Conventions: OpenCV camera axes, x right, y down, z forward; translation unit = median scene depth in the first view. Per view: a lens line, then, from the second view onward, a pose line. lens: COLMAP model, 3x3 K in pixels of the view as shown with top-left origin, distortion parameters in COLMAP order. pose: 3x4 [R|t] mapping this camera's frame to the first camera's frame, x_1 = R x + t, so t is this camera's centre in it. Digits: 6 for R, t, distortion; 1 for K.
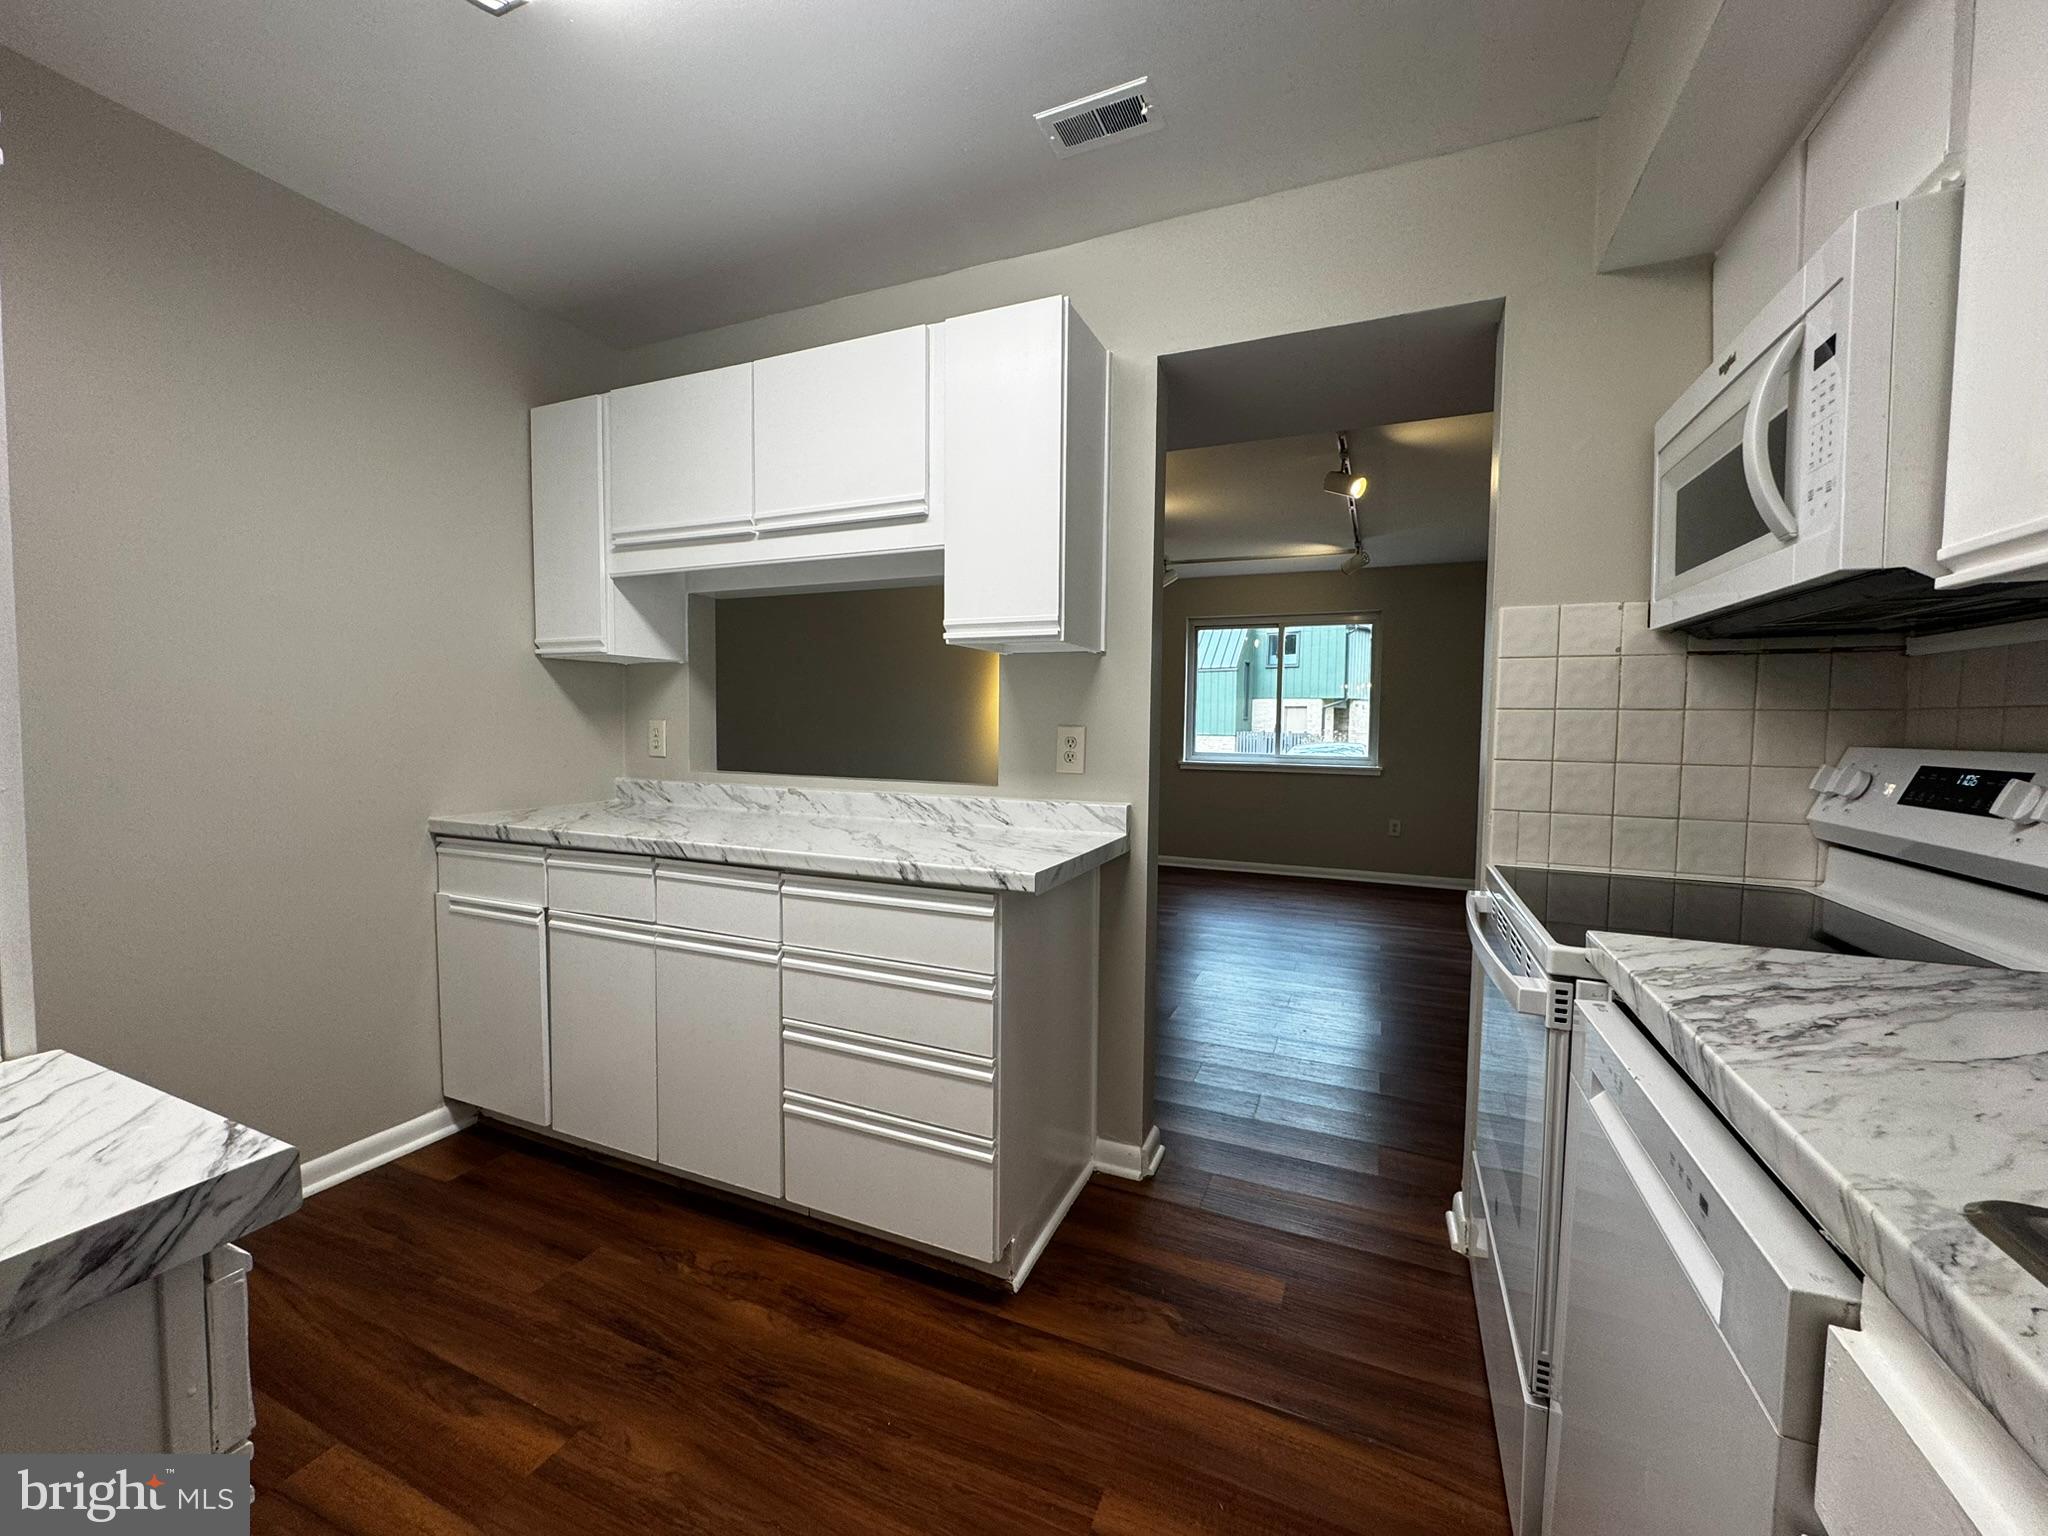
lens RADIAL K [[821.7, 0, 1013.9], [0, 821.7, 763.7], [0, 0, 1]] dist [-0.001679, 0.000276]
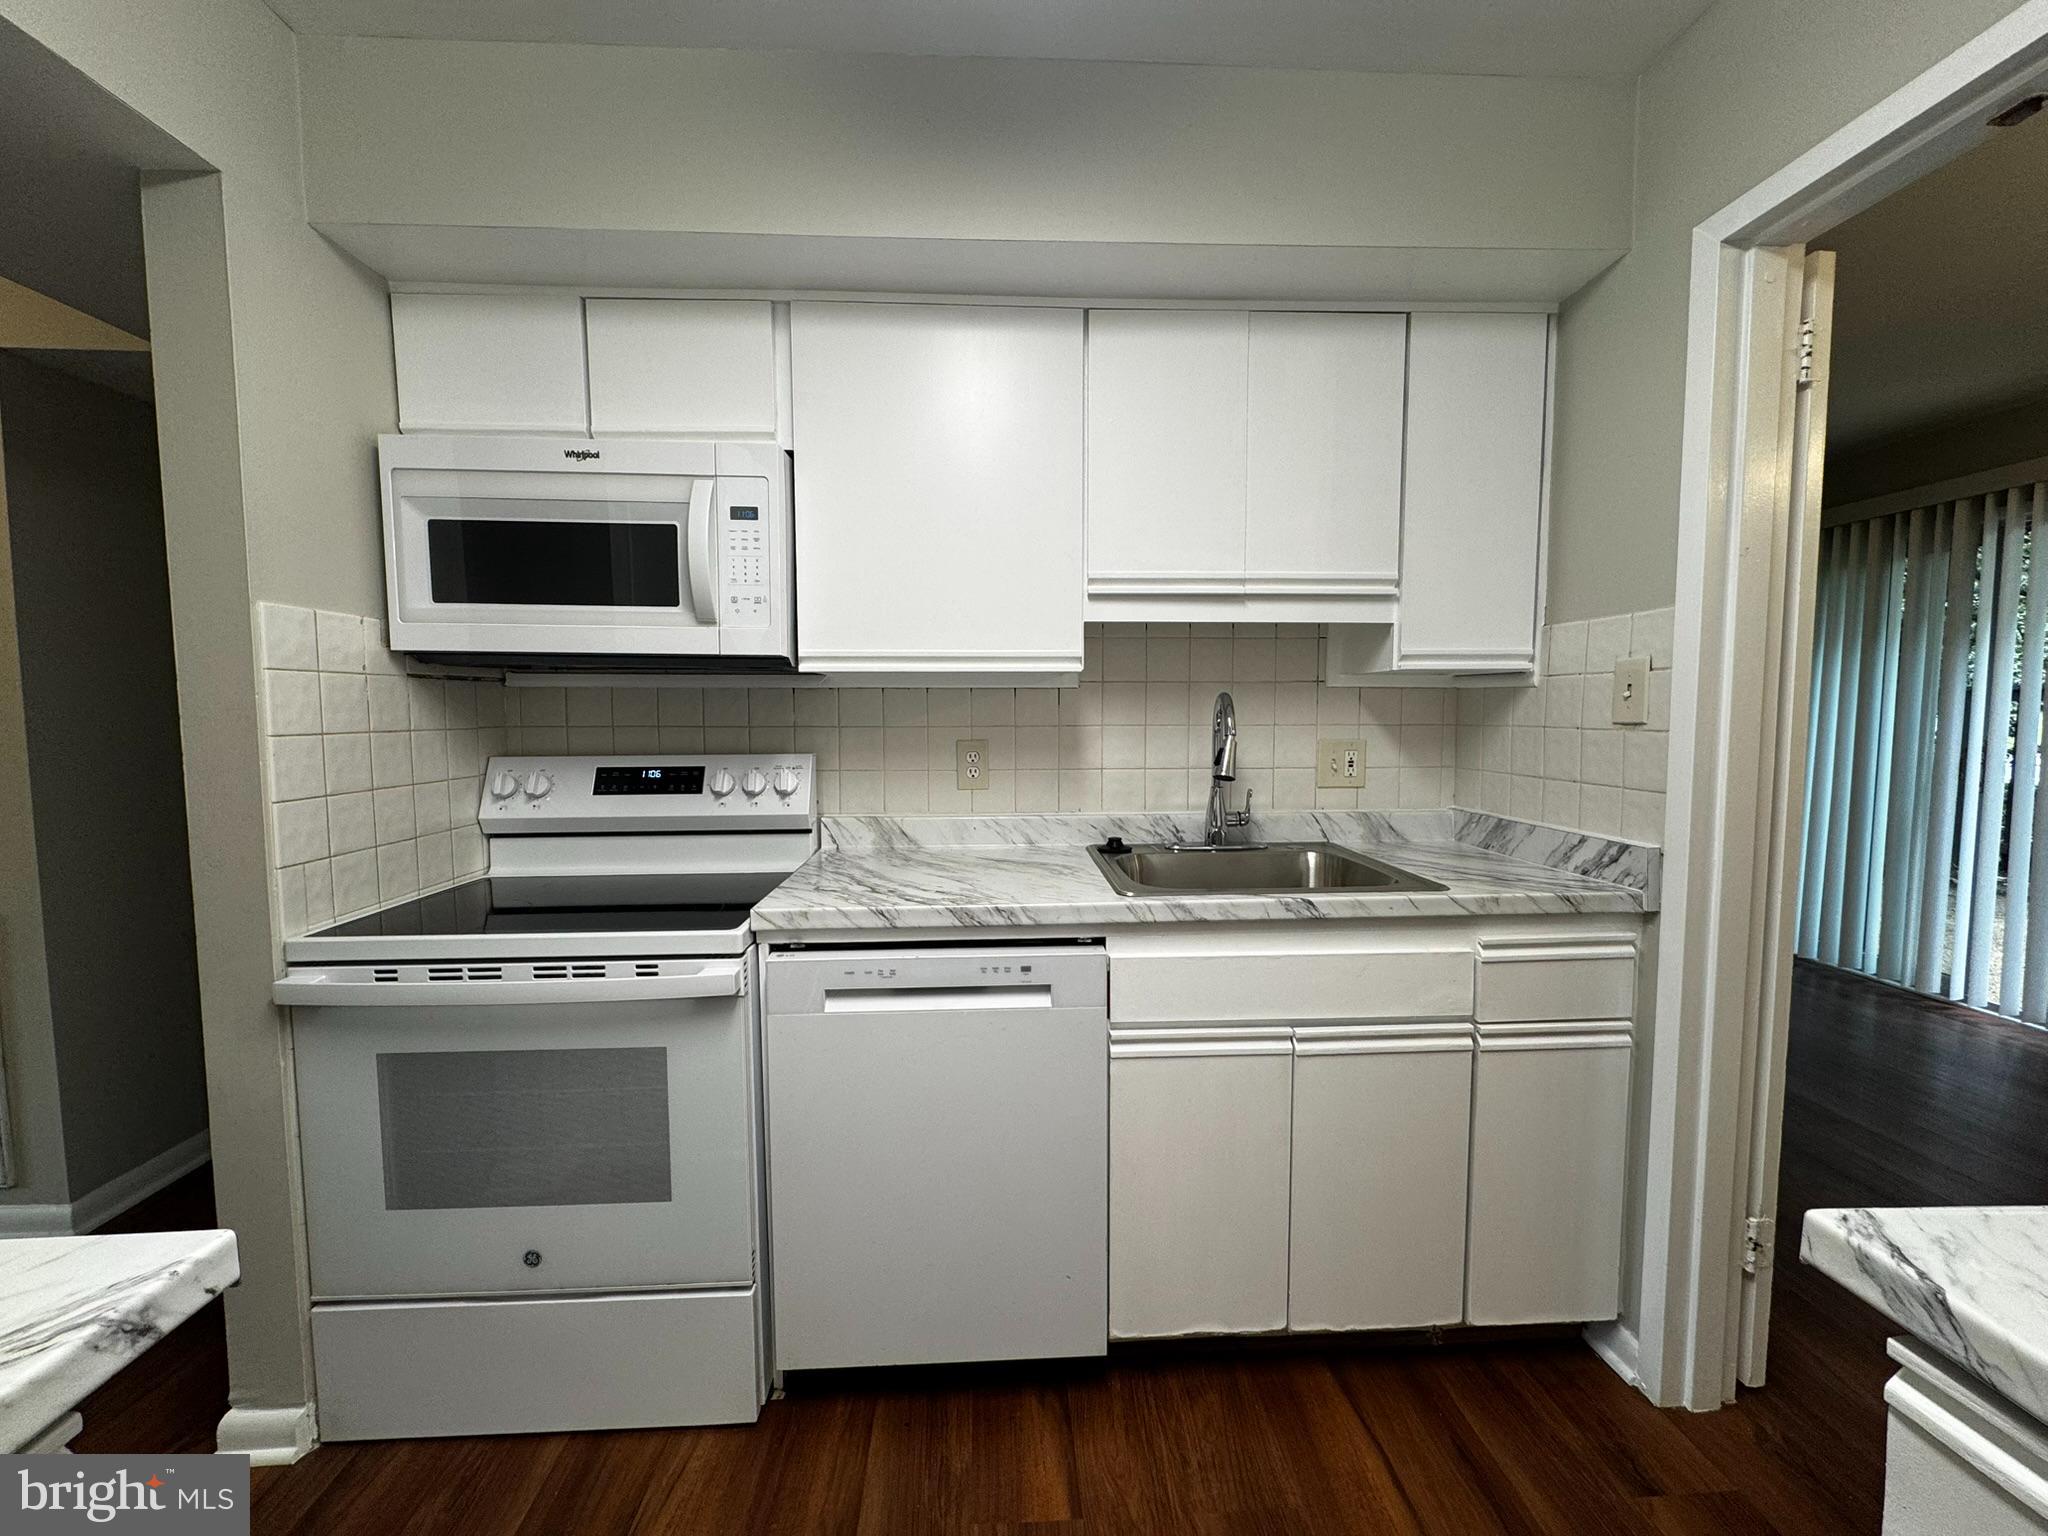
lens RADIAL K [[821.7, 0, 1032.5], [0, 821.7, 767.9], [0, 0, 1]] dist [-0.001679, 0.000276]
pose [[-0.460324, -0.076551, 0.884444, -0.443157], [0.042827, 0.993200, 0.108254, -0.099035], [-0.886717, 0.087710, -0.453915, 0.795790]]
